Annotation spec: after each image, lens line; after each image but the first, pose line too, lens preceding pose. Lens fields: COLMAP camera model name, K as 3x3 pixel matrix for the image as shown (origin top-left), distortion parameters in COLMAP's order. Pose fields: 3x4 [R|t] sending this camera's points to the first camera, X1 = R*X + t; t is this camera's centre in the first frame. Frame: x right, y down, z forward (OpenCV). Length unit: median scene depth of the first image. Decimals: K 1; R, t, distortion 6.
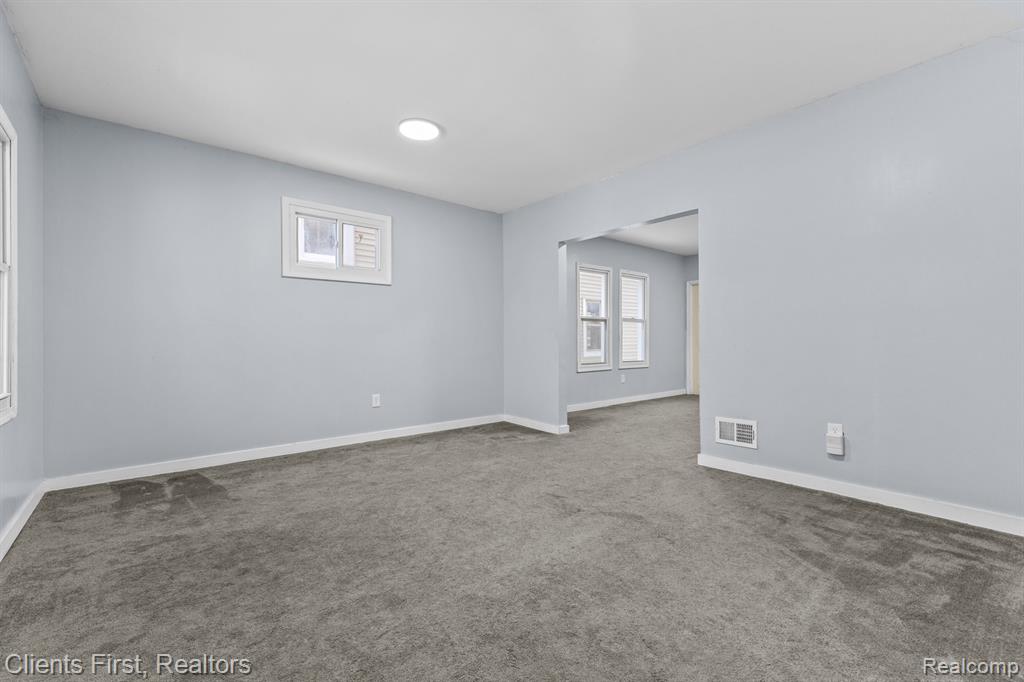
lens RADIAL K [[441.2, 0, 512.7], [0, 441.2, 343.2], [0, 0, 1]] dist [0.010071, 0.000468]
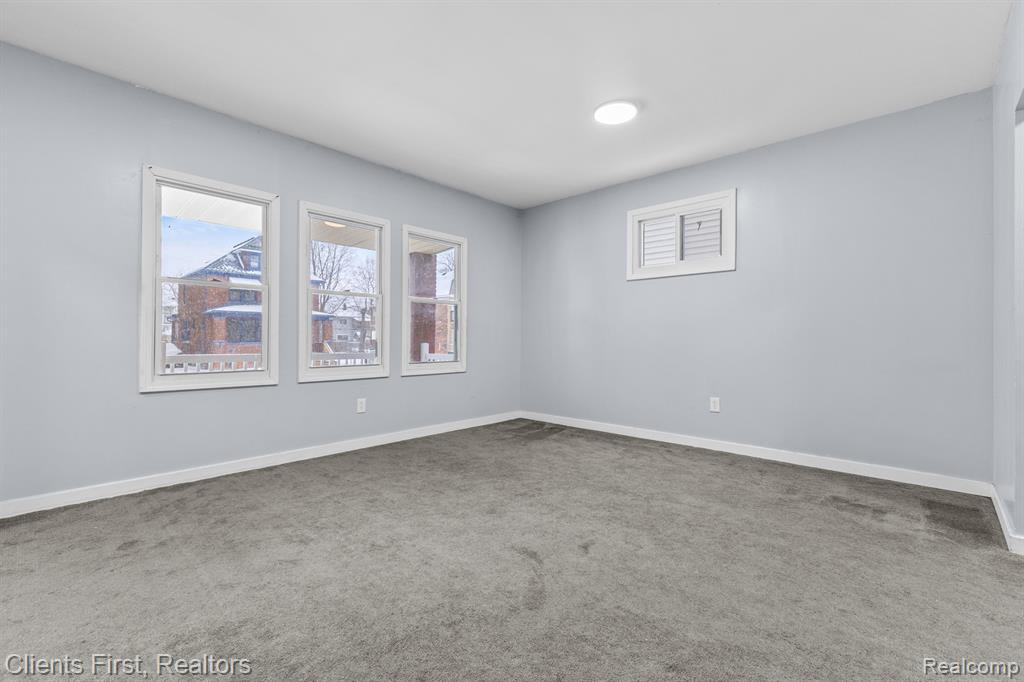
lens RADIAL K [[441.2, 0, 513.2], [0, 441.2, 333.9], [0, 0, 1]] dist [0.010071, 0.000468]
pose [[0.125638, -0.008347, -0.992041, 0.777233], [-0.010496, 0.999897, -0.009743, 0.003342], [0.992021, 0.011637, 0.125537, 0.746307]]
